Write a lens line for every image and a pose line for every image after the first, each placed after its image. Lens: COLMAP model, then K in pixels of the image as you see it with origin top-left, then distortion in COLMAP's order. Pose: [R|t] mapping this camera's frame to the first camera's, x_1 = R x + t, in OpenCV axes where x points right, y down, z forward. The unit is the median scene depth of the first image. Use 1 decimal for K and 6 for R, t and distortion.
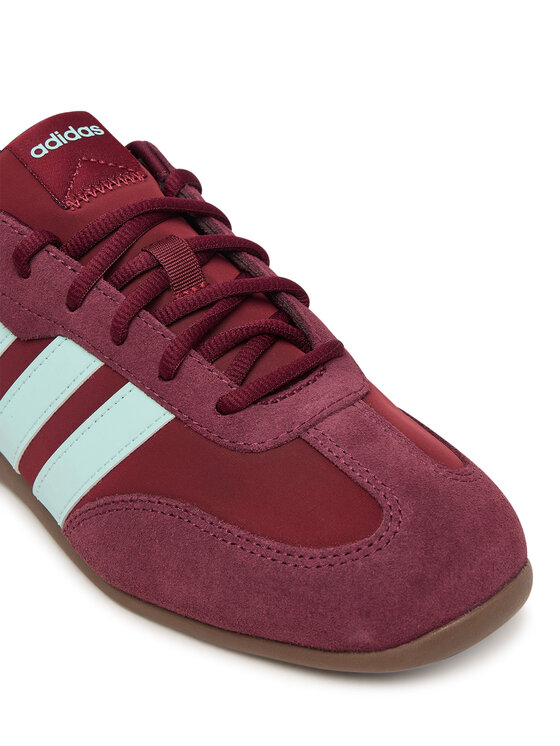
lens RADIAL K [[1481.6, 0, 279.9], [0, 1481.6, 372.6], [0, 0, 1]] dist [-0.111901, 0.000000]
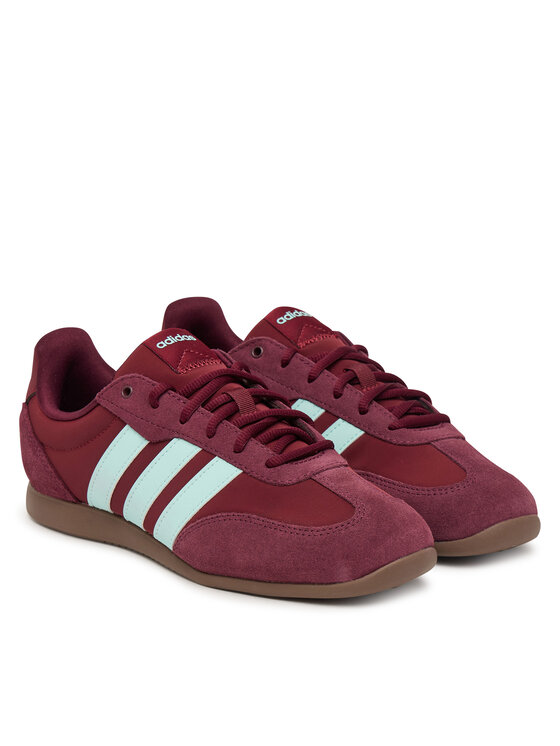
lens RADIAL K [[2186.1, 0, 280.0], [0, 2186.1, 373.1], [0, 0, 1]] dist [-0.018713, 0.000000]
pose [[0.999415, 0.021624, 0.026515, -0.097228], [-0.012645, 0.953533, -0.301023, 0.716469], [-0.031792, 0.300512, 0.953248, -1.596132]]
